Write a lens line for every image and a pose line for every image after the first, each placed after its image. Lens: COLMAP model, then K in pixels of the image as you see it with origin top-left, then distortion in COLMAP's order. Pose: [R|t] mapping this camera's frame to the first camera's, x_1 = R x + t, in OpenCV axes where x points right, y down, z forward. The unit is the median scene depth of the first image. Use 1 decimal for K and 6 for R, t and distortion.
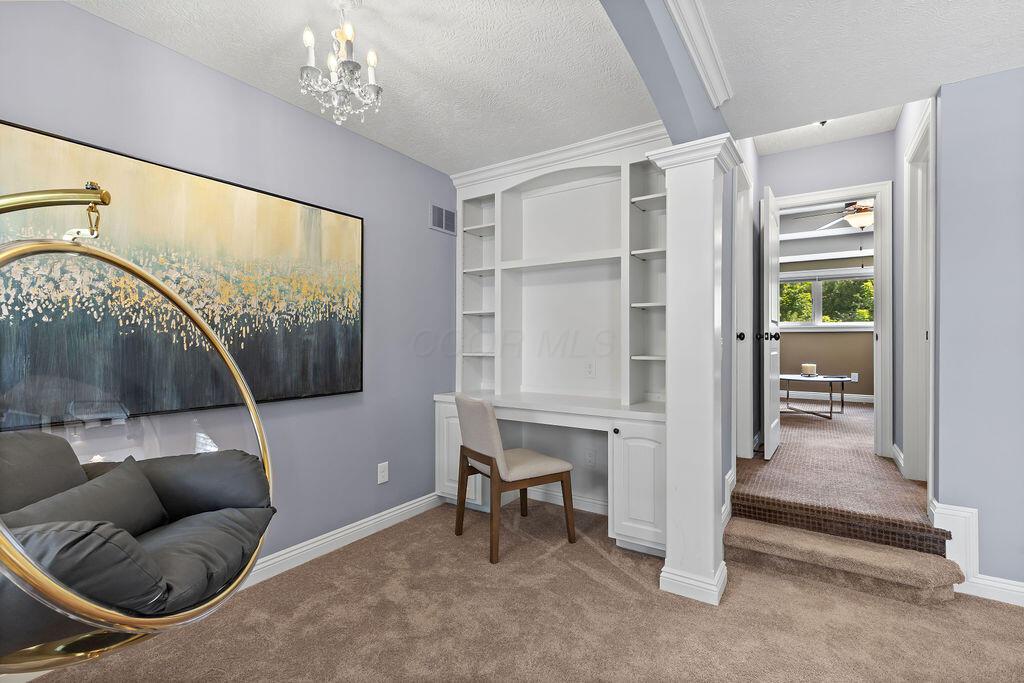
lens RADIAL K [[458.0, 0, 517.7], [0, 458.0, 340.9], [0, 0, 1]] dist [-0.000404, 0.000070]
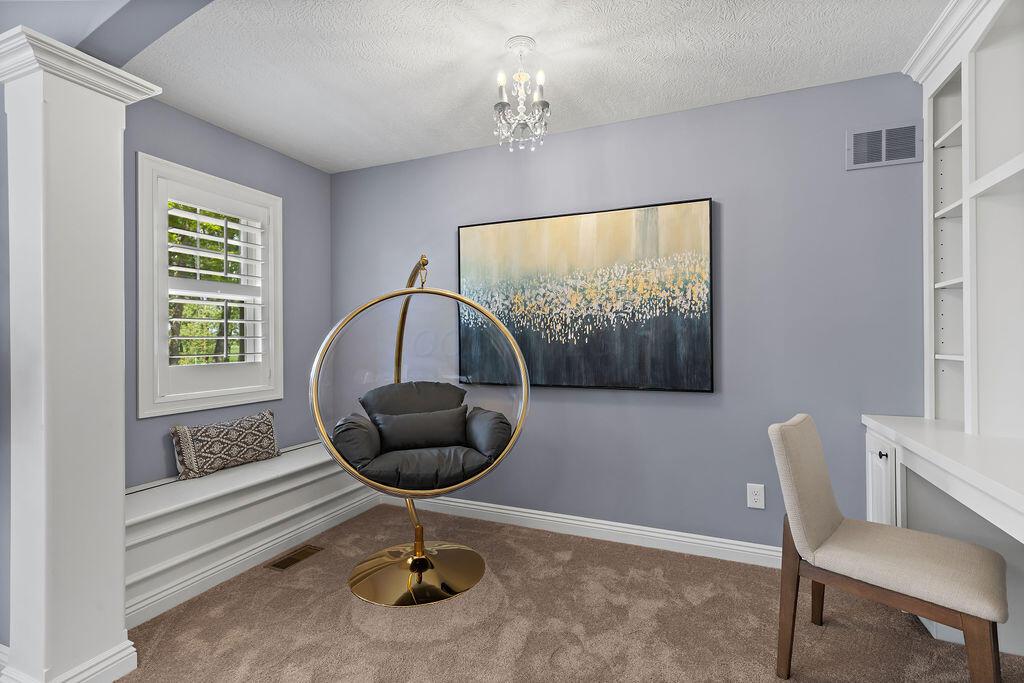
lens RADIAL K [[455.4, 0, 518.0], [0, 455.4, 336.4], [0, 0, 1]] dist [0.000309, -0.000049]
pose [[0.176879, -0.003473, -0.984226, 0.529879], [0.004894, 0.999985, -0.002649, 0.001990], [0.984220, -0.004348, 0.176894, 0.536658]]
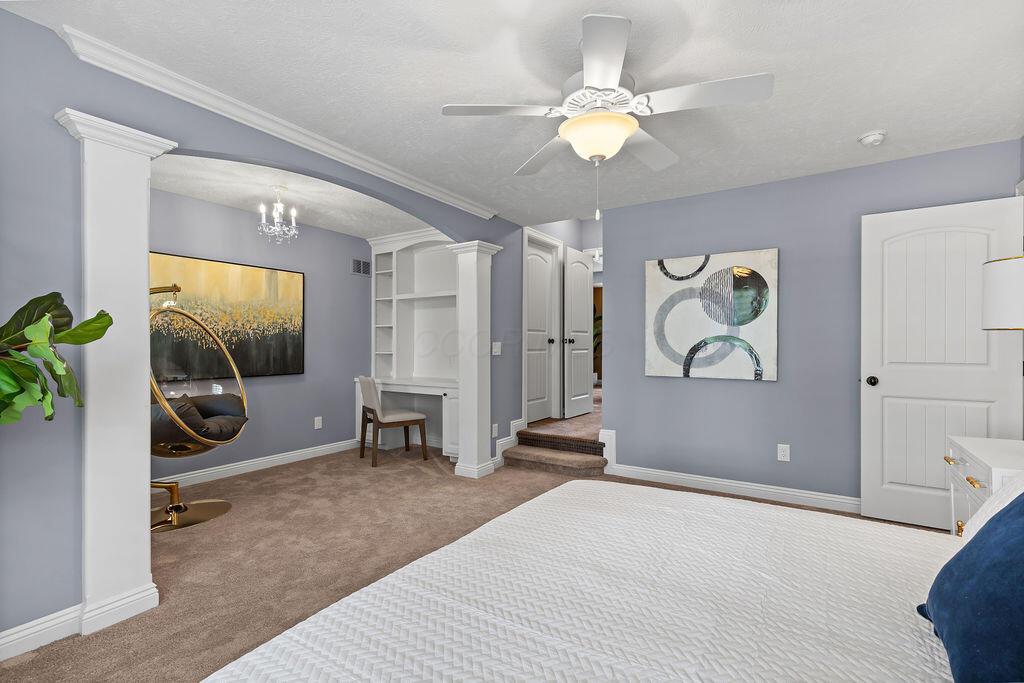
lens RADIAL K [[459.5, 0, 521.0], [0, 459.5, 344.6], [0, 0, 1]] dist [-0.001490, -0.000114]
pose [[0.999856, -0.000754, 0.016976, 0.510878], [0.000718, 0.999998, 0.002117, -0.001757], [-0.016978, -0.002104, 0.999854, -0.843749]]
